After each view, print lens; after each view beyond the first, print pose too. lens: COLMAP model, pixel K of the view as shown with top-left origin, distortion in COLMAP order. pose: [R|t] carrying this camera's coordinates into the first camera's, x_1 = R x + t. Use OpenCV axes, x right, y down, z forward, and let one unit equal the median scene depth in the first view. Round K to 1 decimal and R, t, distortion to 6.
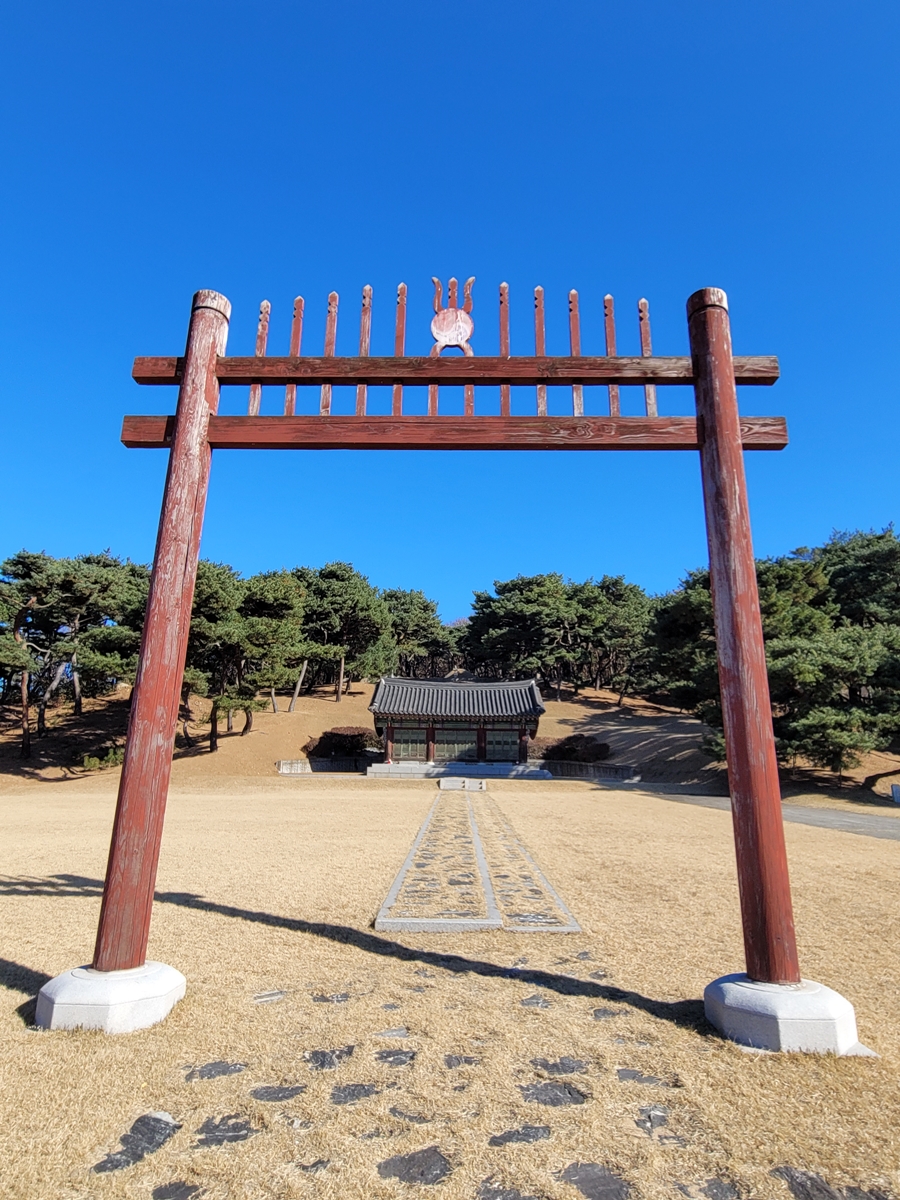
lens RADIAL K [[606.0, 0, 435.3], [0, 606.0, 614.8], [0, 0, 1]] dist [-0.004880, 0.000126]
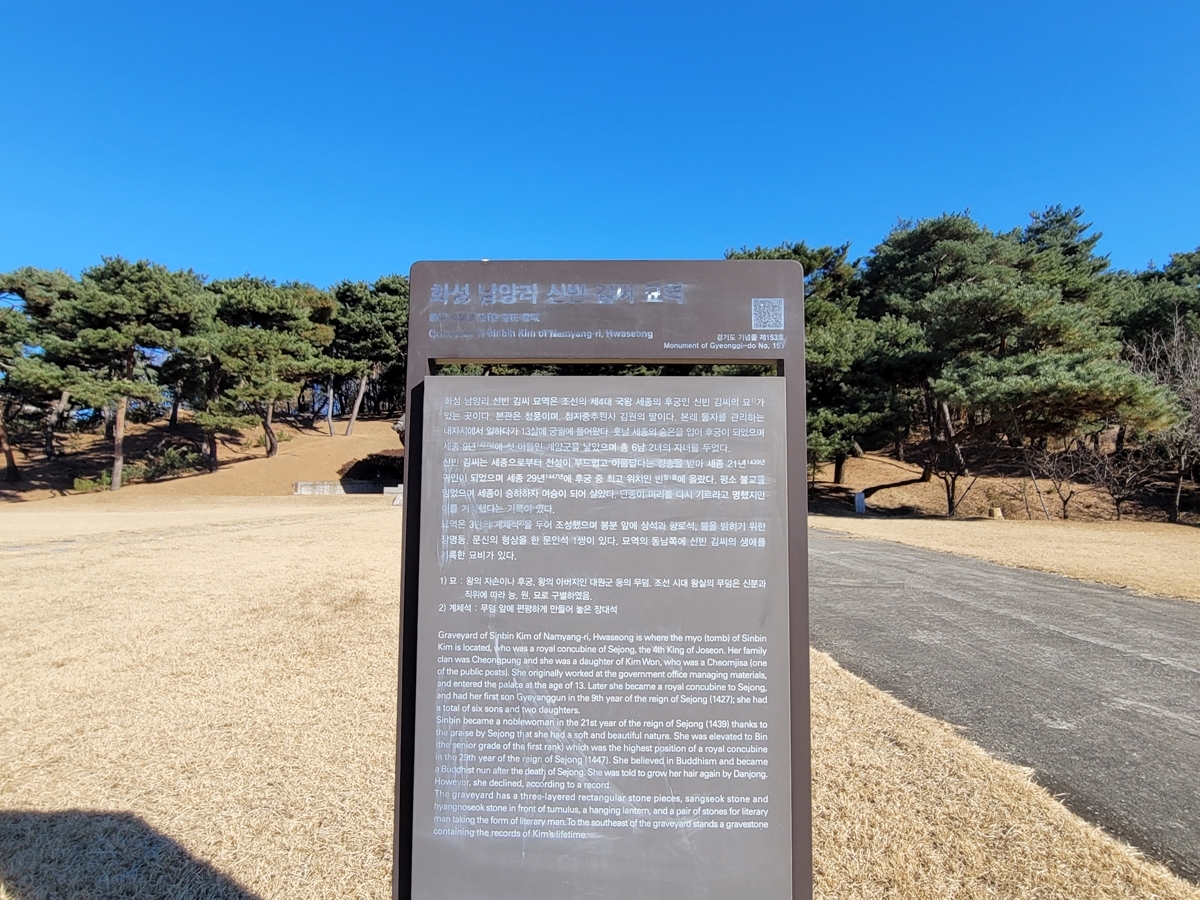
lens RADIAL K [[606.0, 0, 601.6], [0, 606.0, 446.6], [0, 0, 1]] dist [-0.004880, 0.000126]
pose [[0.999778, -0.012327, -0.017100, 0.221908], [0.014925, 0.986802, 0.161241, 0.035953], [0.014886, -0.161461, 0.986767, 0.068002]]
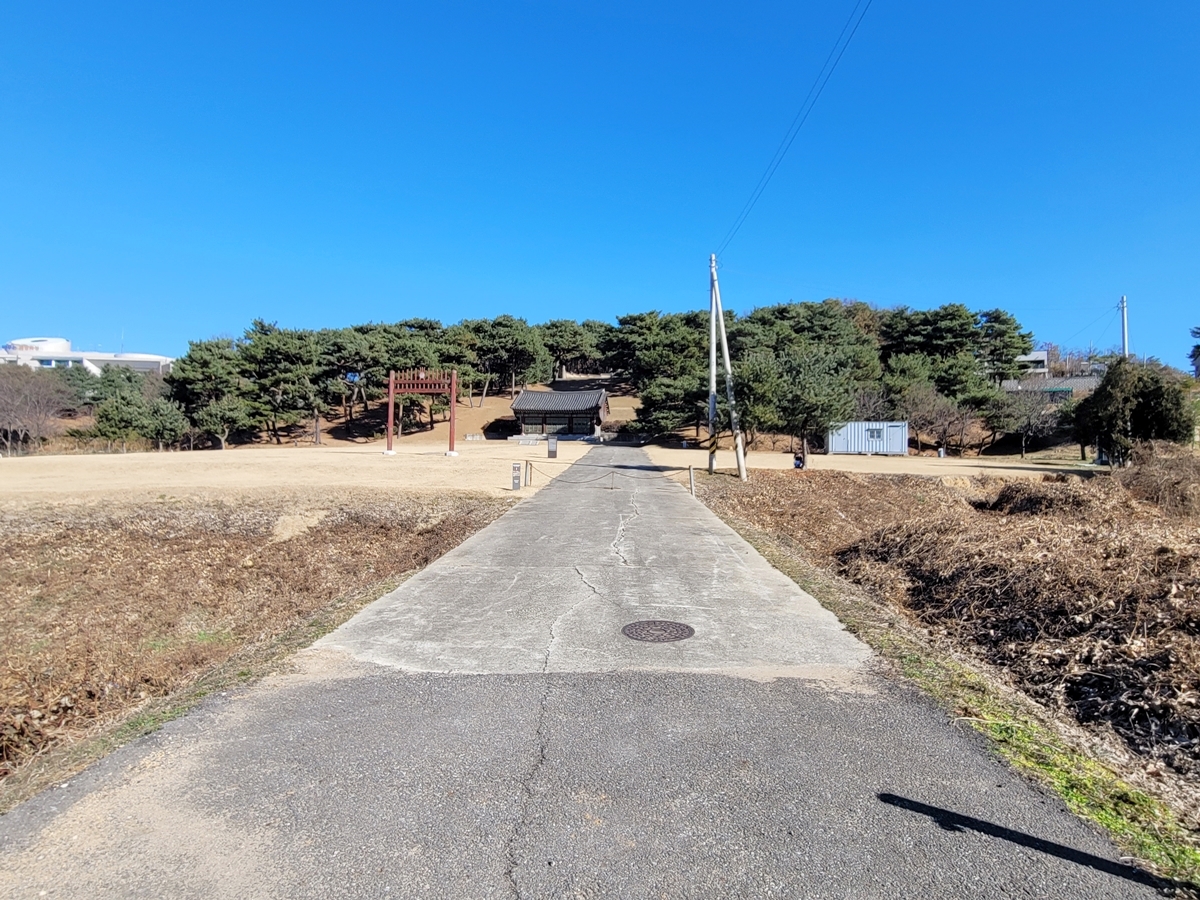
lens RADIAL K [[582.0, 0, 606.9], [0, 582.0, 446.5], [0, 0, 1]] dist [-0.006529, 0.000010]
pose [[0.991880, -0.002296, -0.127159, 0.407233], [0.034277, 0.967665, 0.249899, -0.165208], [0.122474, -0.252228, 0.959886, -0.720044]]
